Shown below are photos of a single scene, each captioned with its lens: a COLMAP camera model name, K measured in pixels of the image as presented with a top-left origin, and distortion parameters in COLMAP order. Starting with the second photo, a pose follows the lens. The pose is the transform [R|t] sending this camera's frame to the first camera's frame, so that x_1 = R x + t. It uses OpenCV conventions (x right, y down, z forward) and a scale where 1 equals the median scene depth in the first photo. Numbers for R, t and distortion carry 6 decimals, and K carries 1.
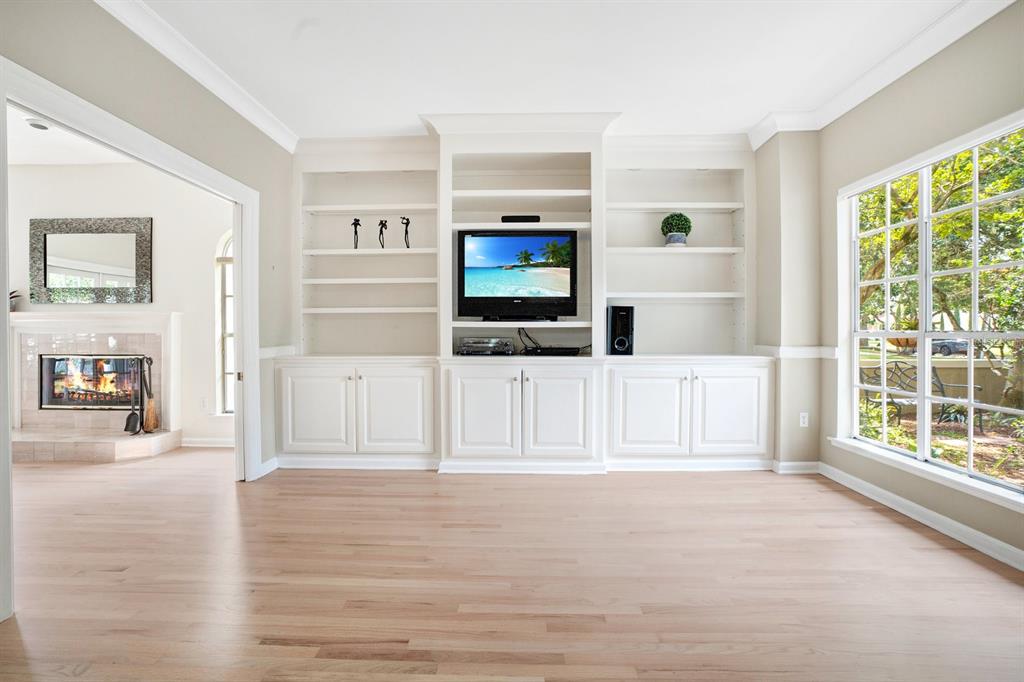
lens RADIAL K [[488.6, 0, 509.2], [0, 488.6, 337.9], [0, 0, 1]] dist [-0.060638, 0.032664]
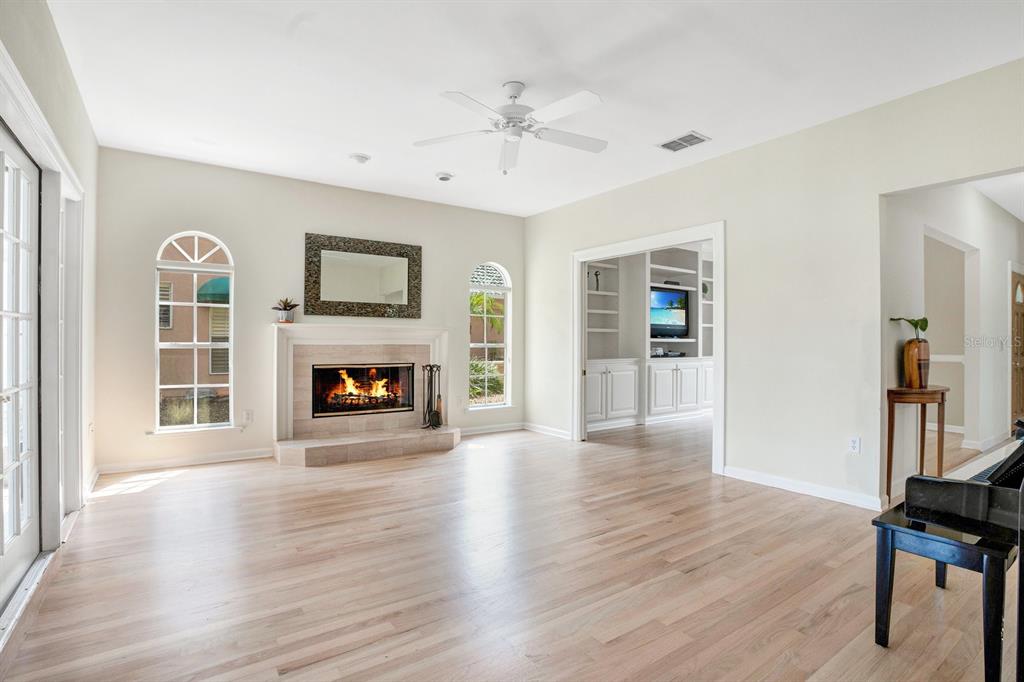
lens RADIAL K [[383.3, 0, 630.3], [0, 383.3, 342.4], [0, 0, 1]] dist [-0.030804, 0.000026]
pose [[0.804099, 0.005120, 0.594474, -0.946524], [-0.001089, 0.999974, -0.007139, -0.008356], [-0.594495, 0.005093, 0.804083, -0.068216]]
